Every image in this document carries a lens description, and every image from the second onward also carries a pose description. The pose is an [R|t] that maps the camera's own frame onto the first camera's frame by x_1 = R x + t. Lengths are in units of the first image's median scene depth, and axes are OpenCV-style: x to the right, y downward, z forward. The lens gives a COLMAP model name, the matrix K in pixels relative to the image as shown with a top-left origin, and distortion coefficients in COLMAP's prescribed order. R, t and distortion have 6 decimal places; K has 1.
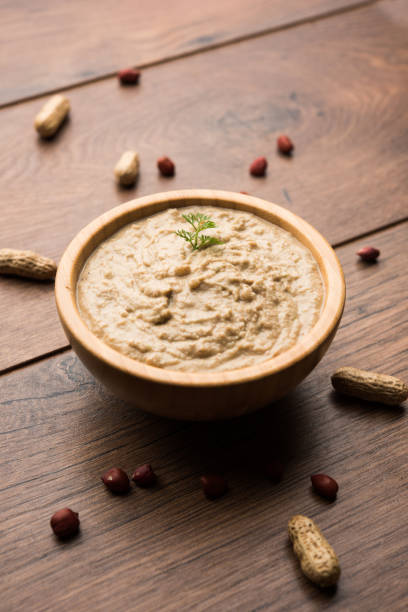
lens RADIAL K [[1088.1, 0, 203.9], [0, 1088.1, 304.6], [0, 0, 1]] dist [0.020558, 0.000000]
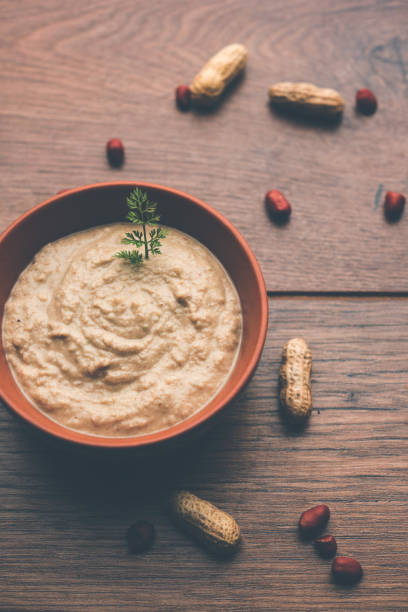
lens RADIAL K [[1088.1, 0, 202.3], [0, 1088.1, 305.8], [0, 0, 1]] dist [0.020558, 0.000000]
pose [[0.864577, 0.440421, -0.241943, 0.215555], [-0.329570, 0.860447, 0.388605, -0.332426], [0.379329, -0.256242, 0.889072, 0.259674]]
